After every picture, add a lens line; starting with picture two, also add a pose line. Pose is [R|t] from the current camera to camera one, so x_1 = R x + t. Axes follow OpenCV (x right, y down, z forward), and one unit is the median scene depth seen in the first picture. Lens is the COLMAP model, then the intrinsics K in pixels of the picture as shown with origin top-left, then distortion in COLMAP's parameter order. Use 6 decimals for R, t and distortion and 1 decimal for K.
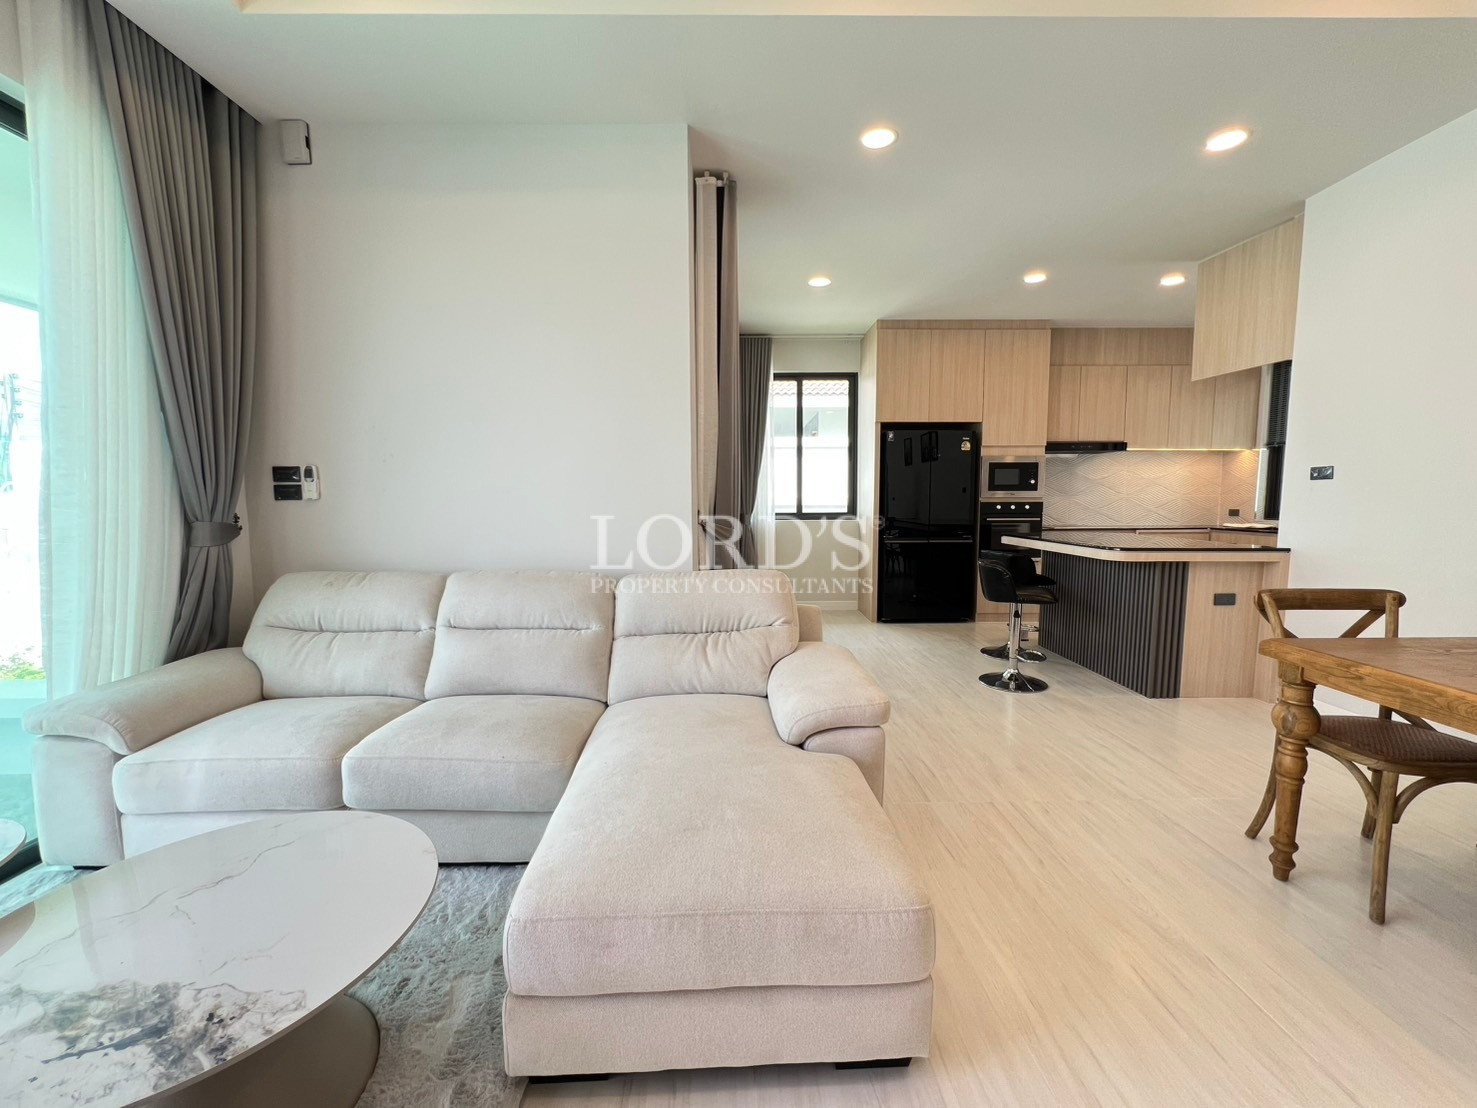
lens RADIAL K [[607.5, 0, 738.5], [0, 607.5, 554.0], [0, 0, 1]] dist [-0.000345, 0.000079]
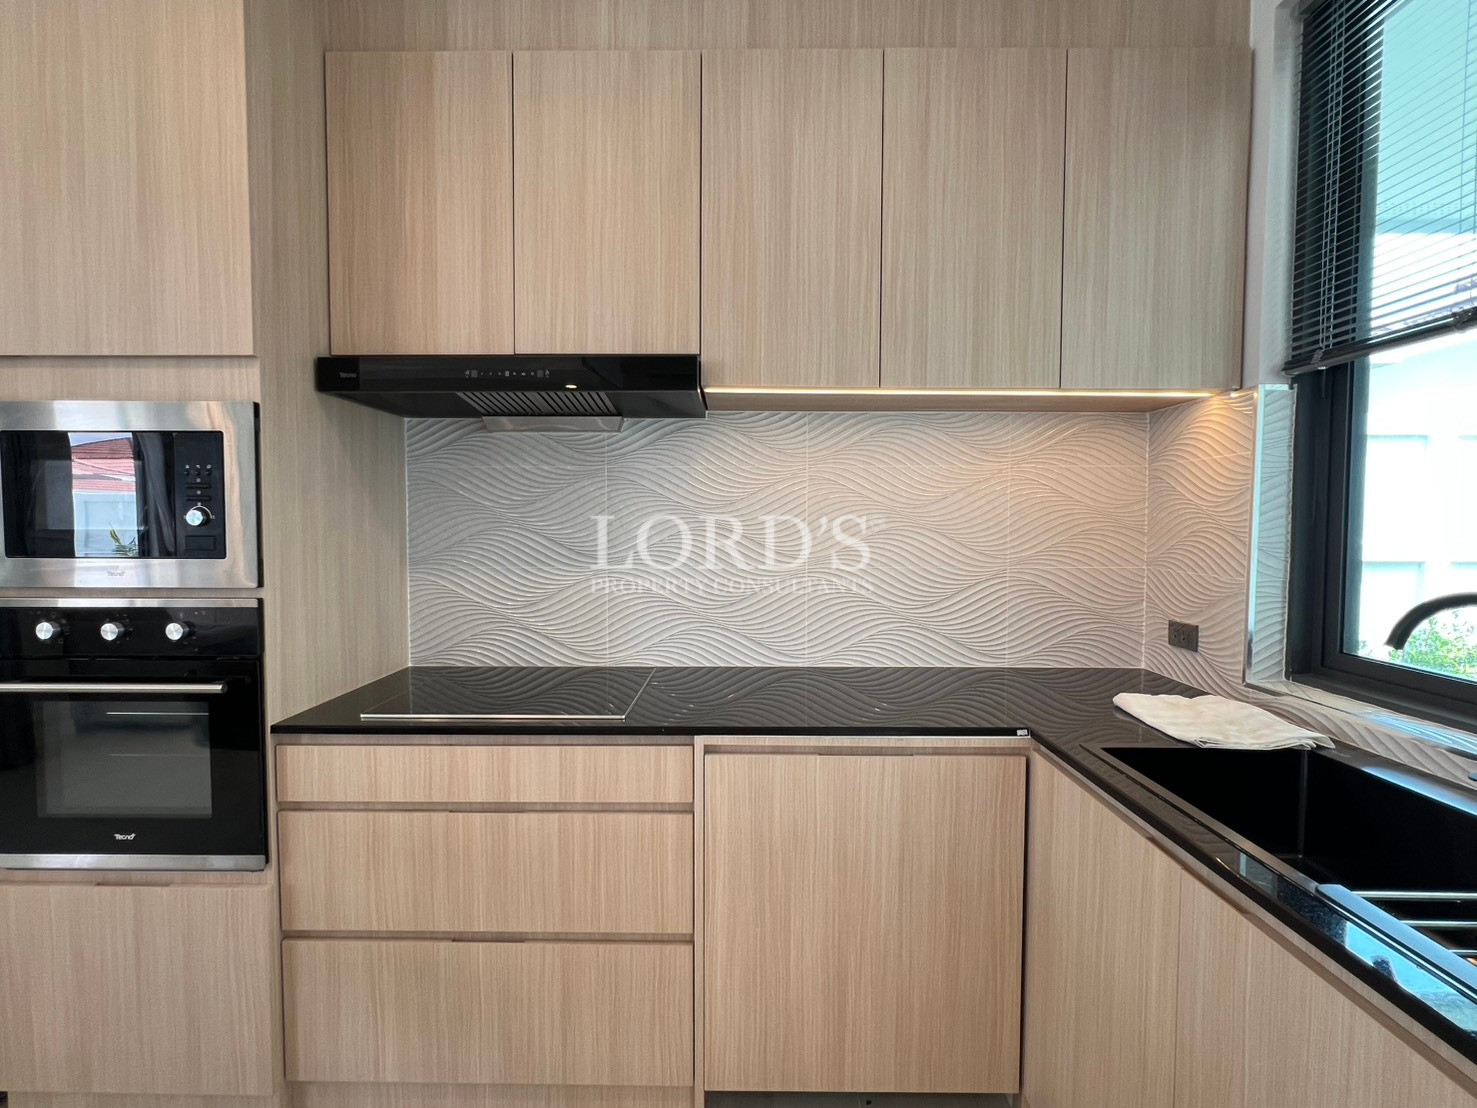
lens RADIAL K [[717.3, 0, 737.1], [0, 717.3, 557.3], [0, 0, 1]] dist [-0.001697, 0.000624]
pose [[0.999682, 0.008212, -0.023823, 0.683119], [-0.009196, 0.999097, -0.041484, -0.095286], [0.023461, 0.041690, 0.998855, 0.740912]]
